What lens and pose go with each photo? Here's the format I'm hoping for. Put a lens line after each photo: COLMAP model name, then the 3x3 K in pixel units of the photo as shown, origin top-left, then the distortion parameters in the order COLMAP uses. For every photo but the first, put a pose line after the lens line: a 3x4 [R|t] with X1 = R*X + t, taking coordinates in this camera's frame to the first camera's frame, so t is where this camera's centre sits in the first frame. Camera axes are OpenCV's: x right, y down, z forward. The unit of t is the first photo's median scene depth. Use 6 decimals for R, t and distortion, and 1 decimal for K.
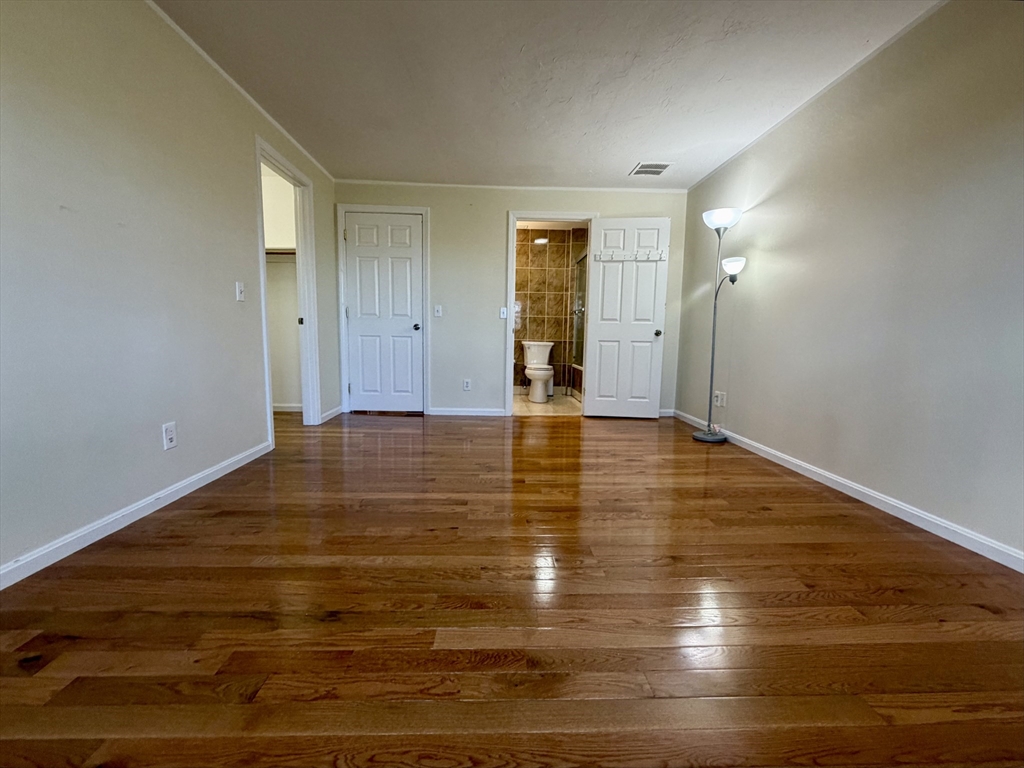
lens RADIAL K [[418.4, 0, 510.1], [0, 418.4, 384.9], [0, 0, 1]] dist [-0.001091, 0.000595]
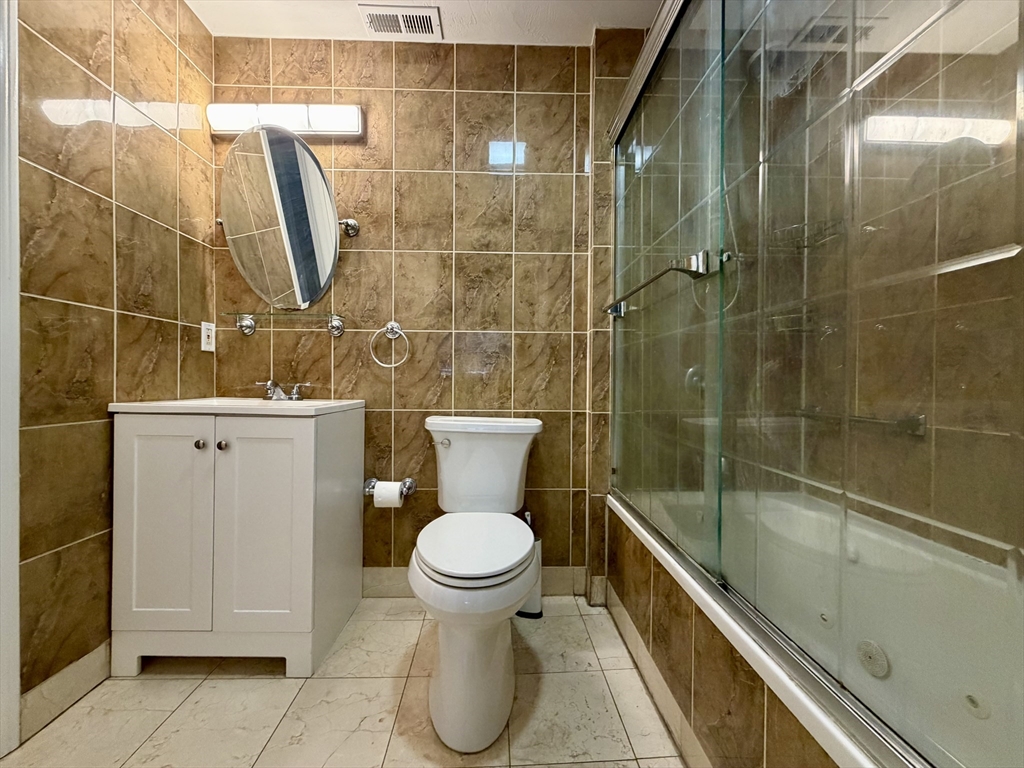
lens RADIAL K [[418.4, 0, 510.1], [0, 418.4, 384.9], [0, 0, 1]] dist [-0.001091, 0.000595]
pose [[0.999767, -0.009500, -0.019374, 0.088933], [0.007526, 0.995005, -0.099538, -0.096496], [0.020222, 0.099369, 0.994845, 0.708183]]
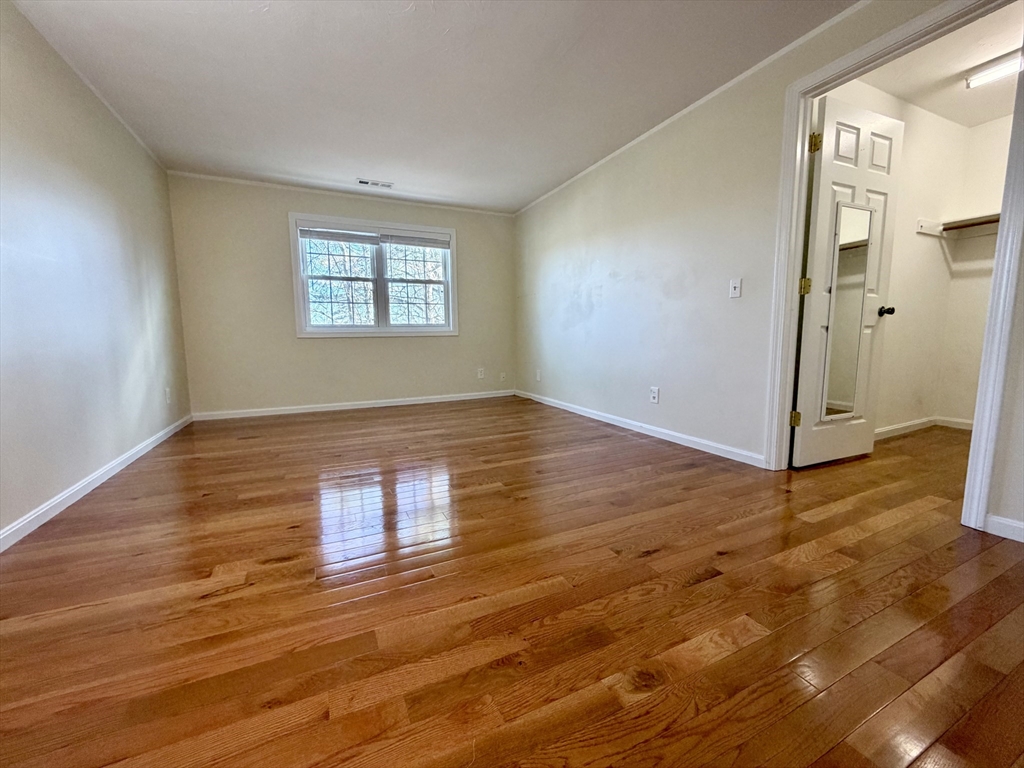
lens RADIAL K [[400.0, 0, 505.9], [0, 400.0, 379.1], [0, 0, 1]] dist [0.000096, 0.000167]
pose [[-0.924143, 0.034675, -0.380470, 1.180109], [-0.049071, 0.976850, 0.208219, -0.912143], [0.378882, 0.211095, -0.901048, 8.458503]]
